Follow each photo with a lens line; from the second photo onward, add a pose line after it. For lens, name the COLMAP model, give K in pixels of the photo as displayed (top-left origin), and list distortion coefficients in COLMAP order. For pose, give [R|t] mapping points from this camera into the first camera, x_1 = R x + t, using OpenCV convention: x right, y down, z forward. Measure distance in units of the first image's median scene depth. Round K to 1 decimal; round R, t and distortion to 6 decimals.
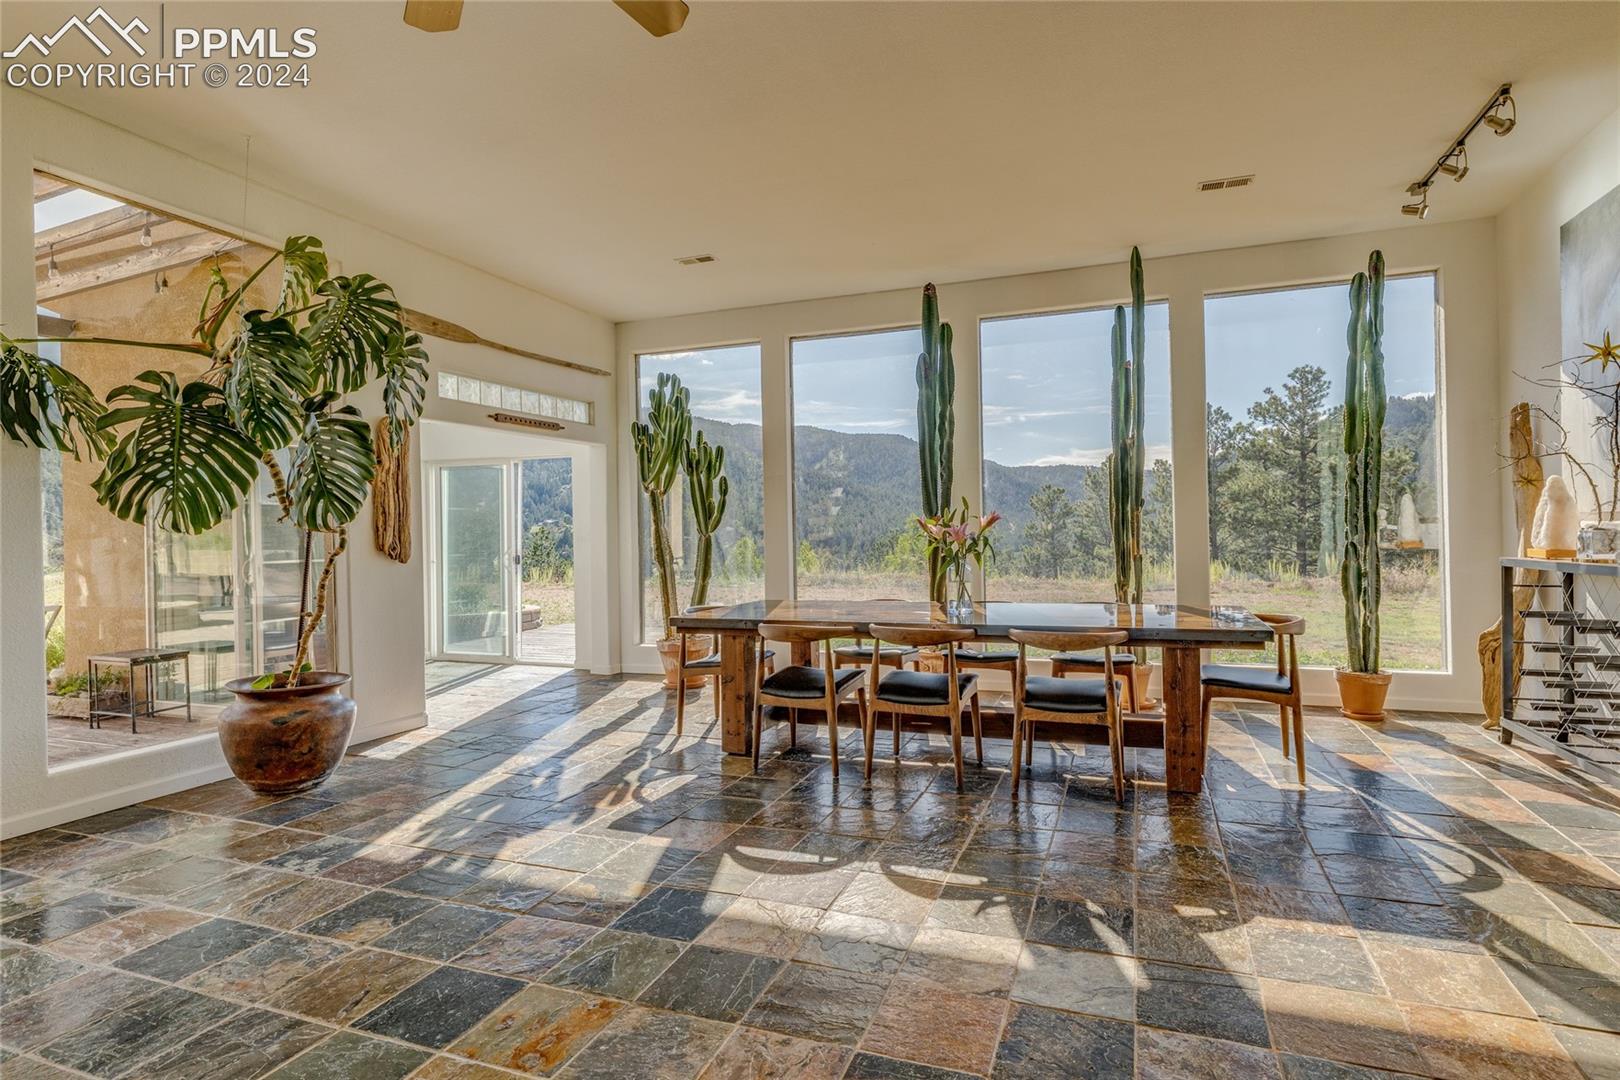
lens RADIAL K [[791.4, 0, 841.0], [0, 791.4, 528.7], [0, 0, 1]] dist [-0.000254, 0.000006]
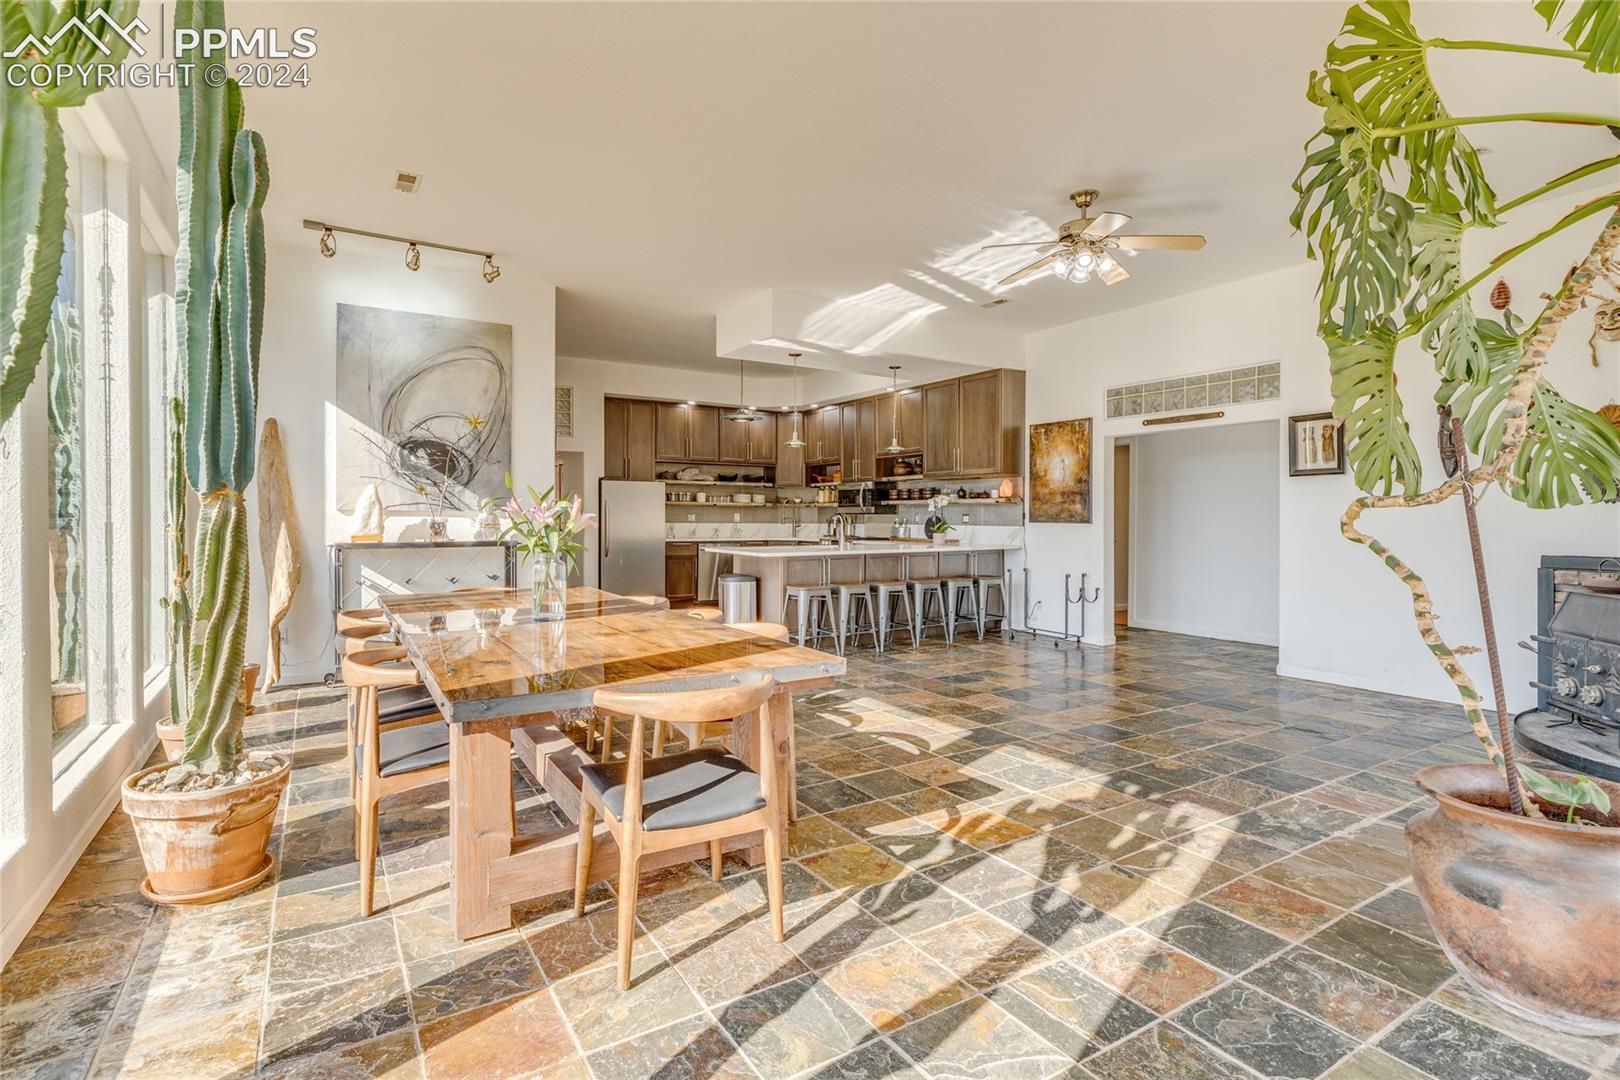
lens RADIAL K [[796.8, 0, 806.4], [0, 796.8, 531.0], [0, 0, 1]] dist [-0.002627, -0.001019]
pose [[-0.786915, 0.000718, 0.617061, -0.722562], [0.003302, 0.999990, 0.003048, 0.019554], [-0.617053, 0.004436, -0.786909, 1.931371]]
